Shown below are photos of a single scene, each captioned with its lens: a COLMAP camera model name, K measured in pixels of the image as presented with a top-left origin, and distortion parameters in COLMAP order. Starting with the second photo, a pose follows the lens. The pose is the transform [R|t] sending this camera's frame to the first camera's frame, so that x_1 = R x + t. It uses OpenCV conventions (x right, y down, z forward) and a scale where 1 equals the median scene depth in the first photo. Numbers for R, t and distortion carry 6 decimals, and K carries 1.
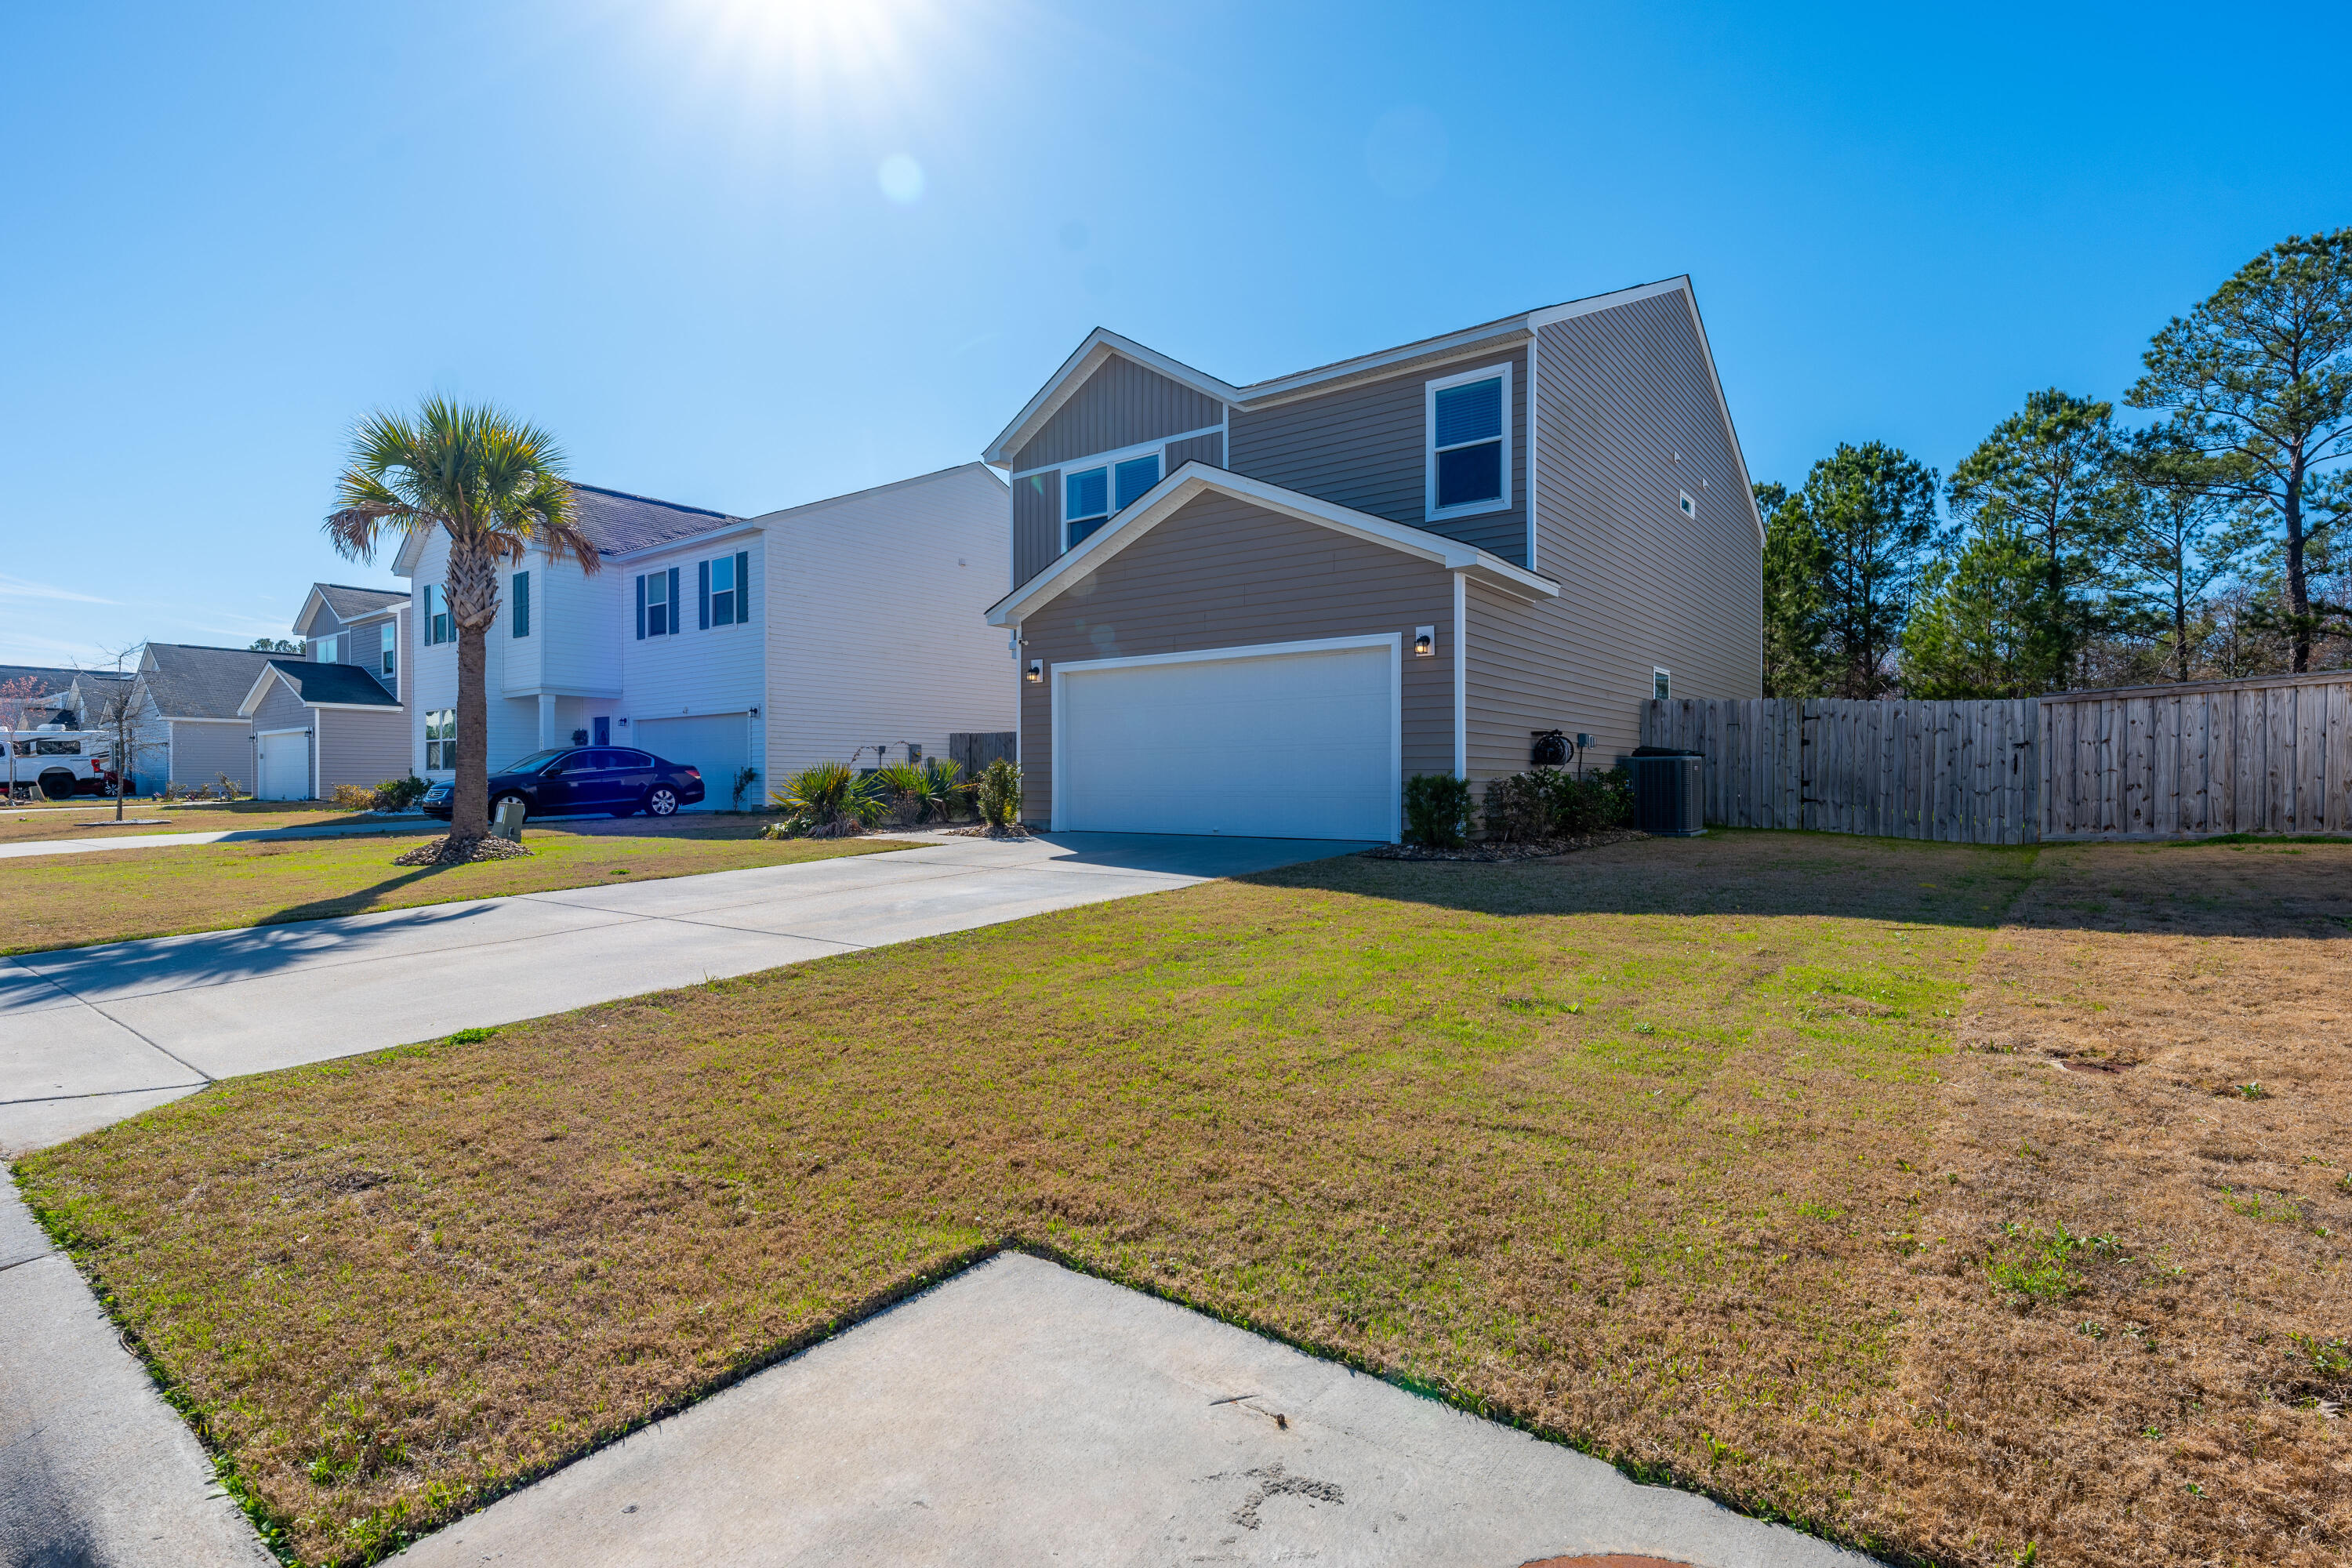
lens RADIAL K [[1139.0, 0, 1171.5], [0, 1139.0, 785.6], [0, 0, 1]] dist [0.012781, 0.000248]
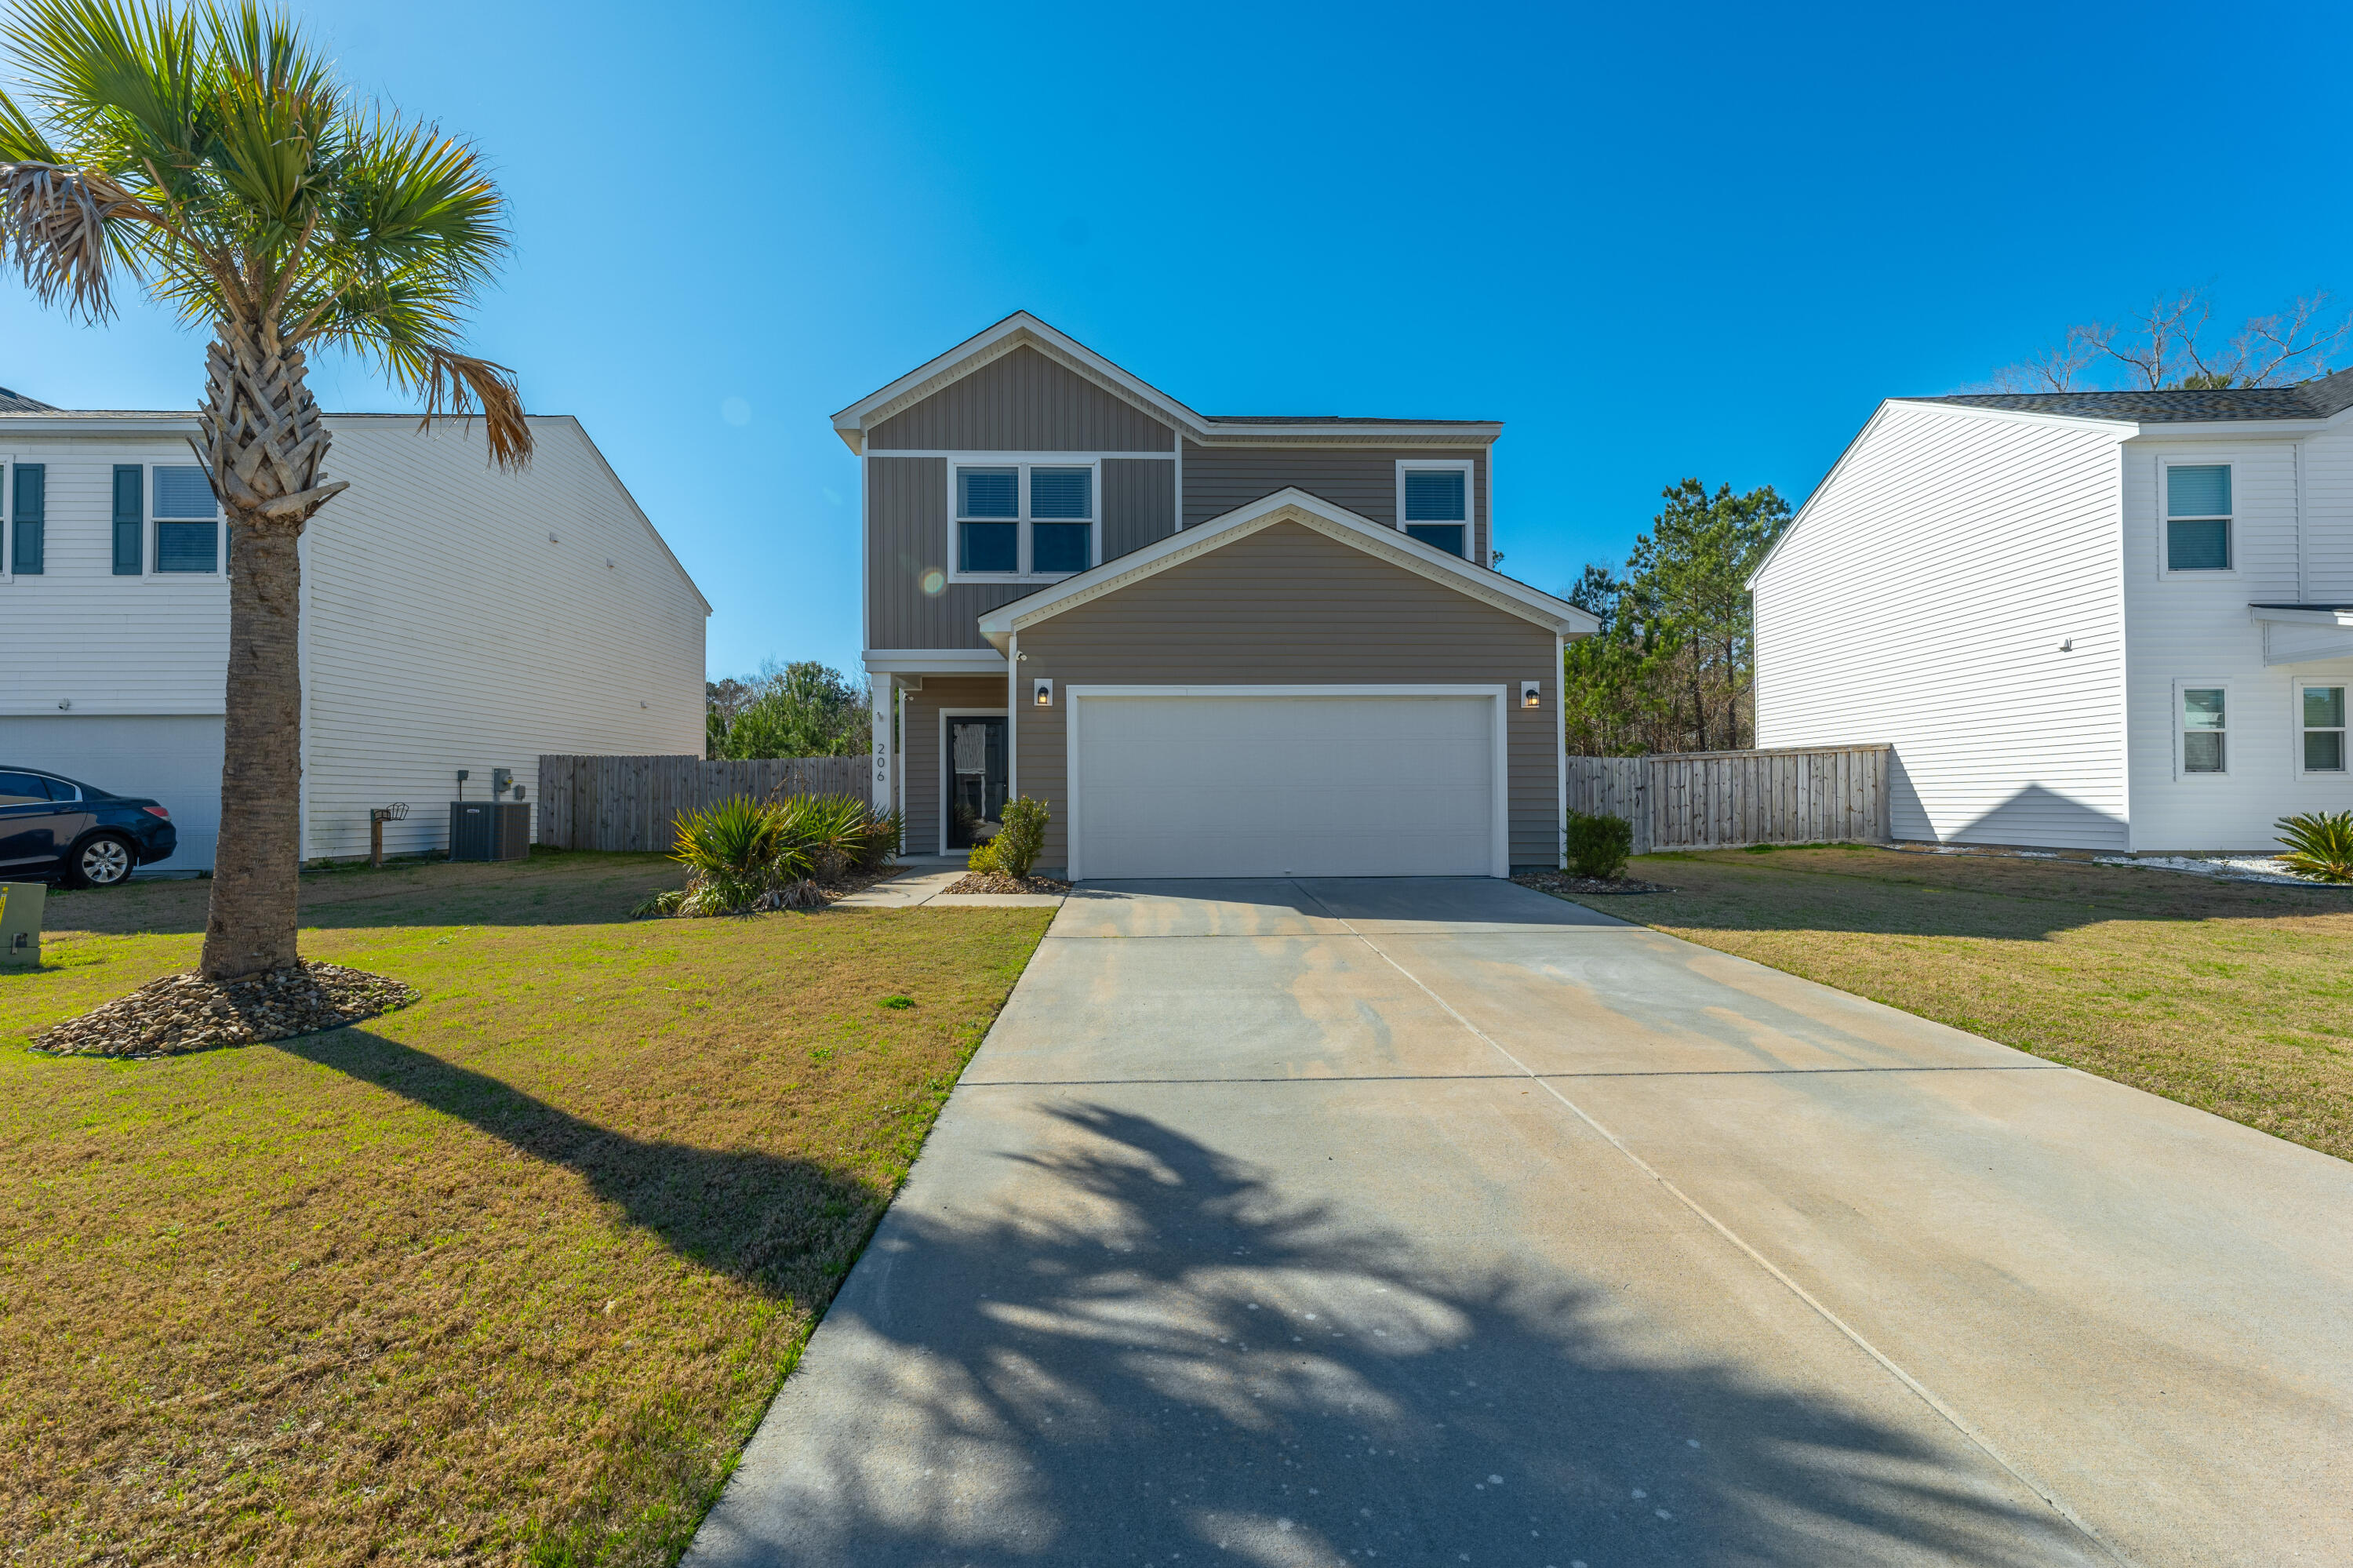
lens RADIAL K [[952.9, 0, 1181.9], [0, 952.9, 786.4], [0, 0, 1]] dist [0.002518, 0.000196]
pose [[0.765243, 0.007764, 0.643695, -0.492759], [0.006155, 0.999793, -0.019377, -0.016320], [-0.643712, 0.018790, 0.765037, 0.394144]]
